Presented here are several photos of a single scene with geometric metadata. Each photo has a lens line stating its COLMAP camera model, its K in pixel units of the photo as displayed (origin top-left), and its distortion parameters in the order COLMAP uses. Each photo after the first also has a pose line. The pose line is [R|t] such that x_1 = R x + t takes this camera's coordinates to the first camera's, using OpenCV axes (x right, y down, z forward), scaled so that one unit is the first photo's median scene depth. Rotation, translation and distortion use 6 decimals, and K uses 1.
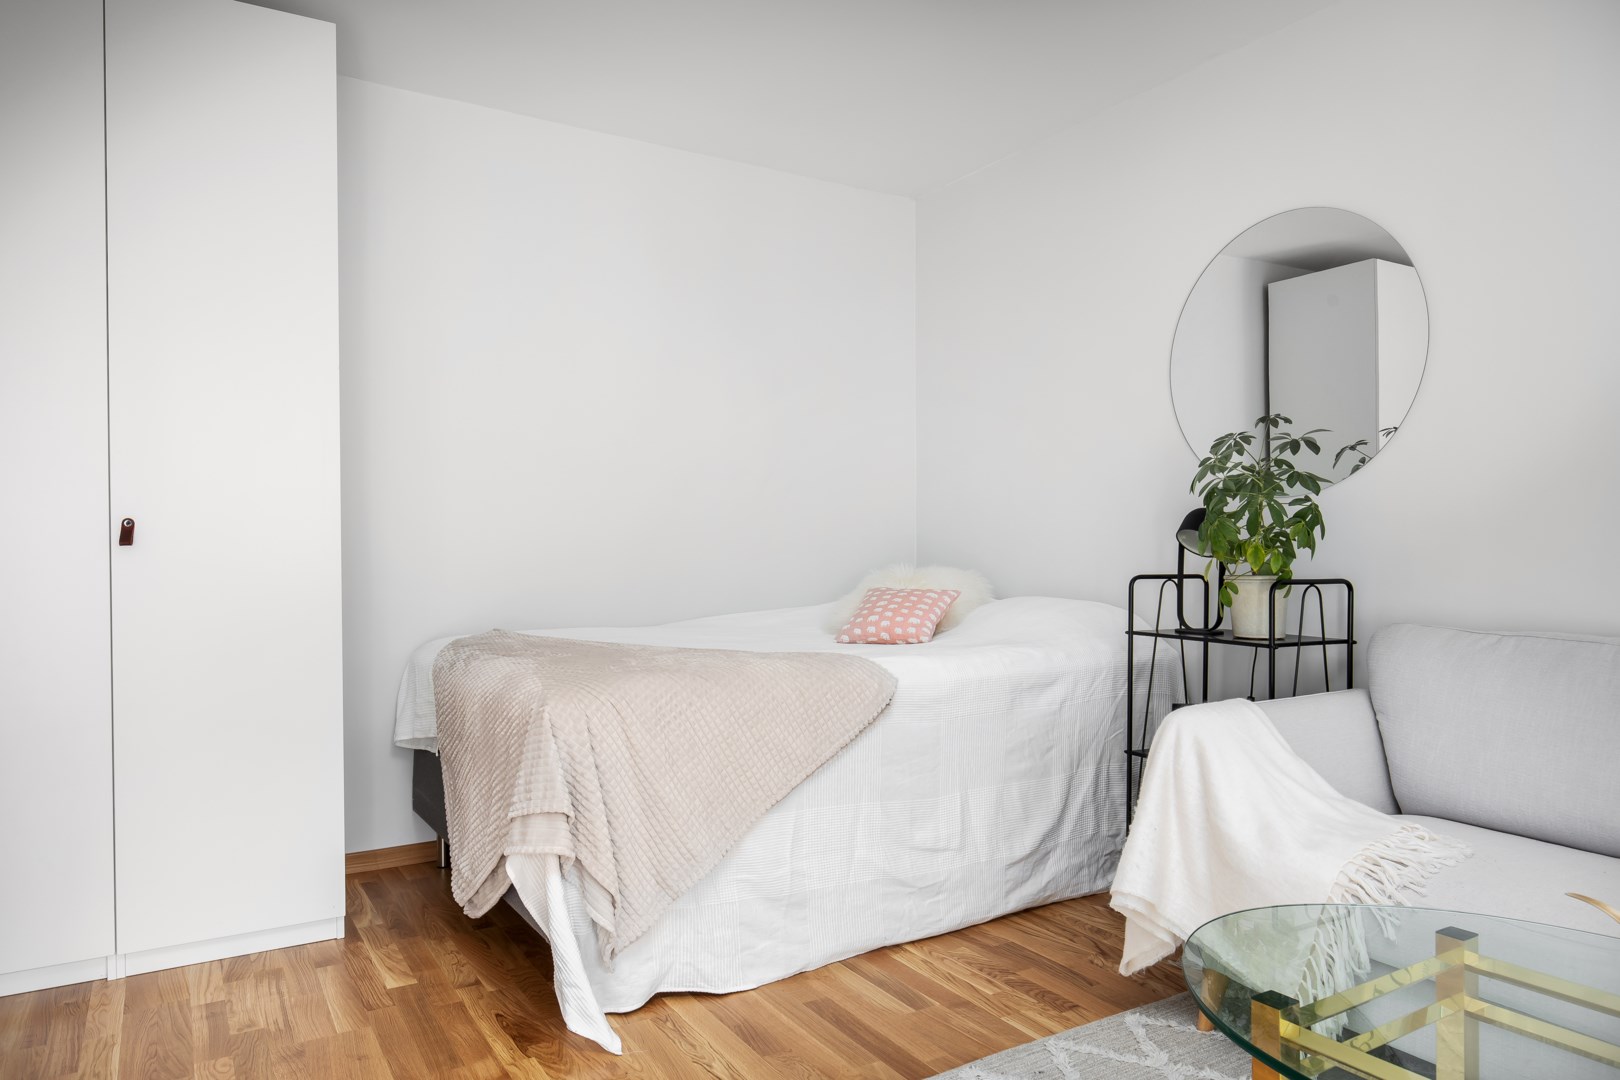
lens RADIAL K [[1060.6, 0, 810.0], [0, 1060.6, 540.0], [0, 0, 1]] dist [-0.003494, -0.002250]
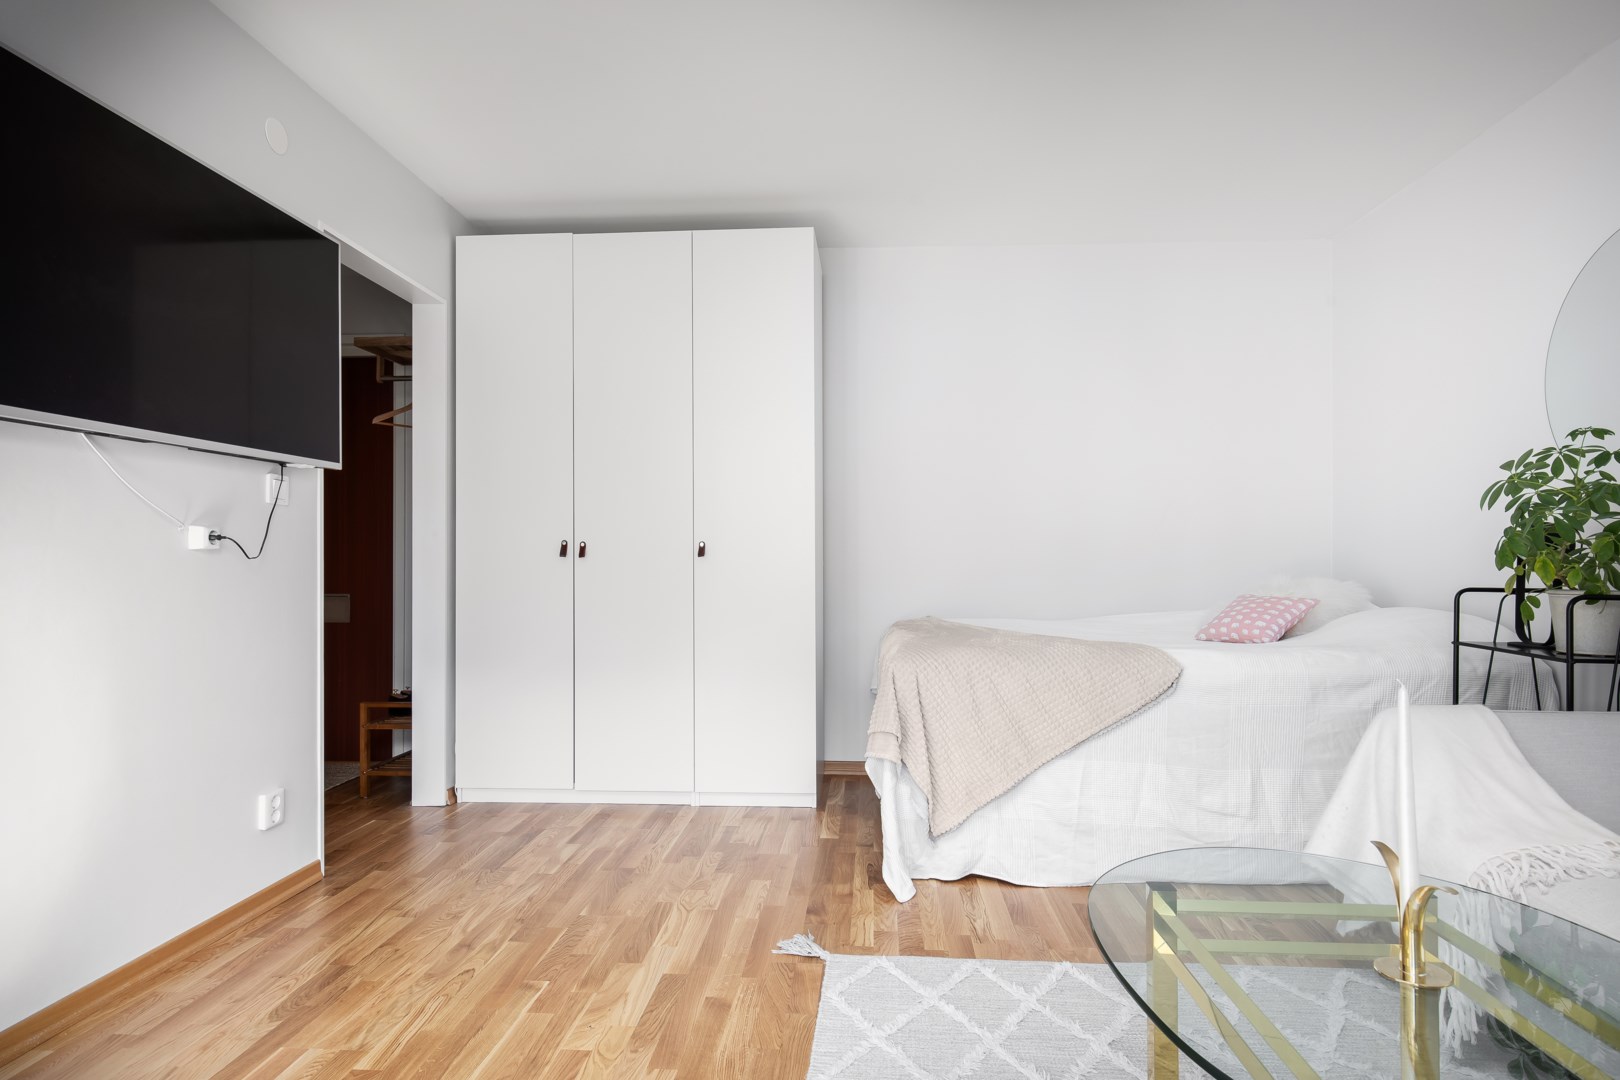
lens RADIAL K [[909.9, 0, 810.0], [0, 909.9, 540.0], [0, 0, 1]] dist [0.001718, -0.000275]
pose [[0.817687, -0.006999, -0.575621, 0.329238], [-0.000680, 0.999914, -0.013124, -0.001601], [0.575663, 0.011123, 0.817611, -0.106649]]
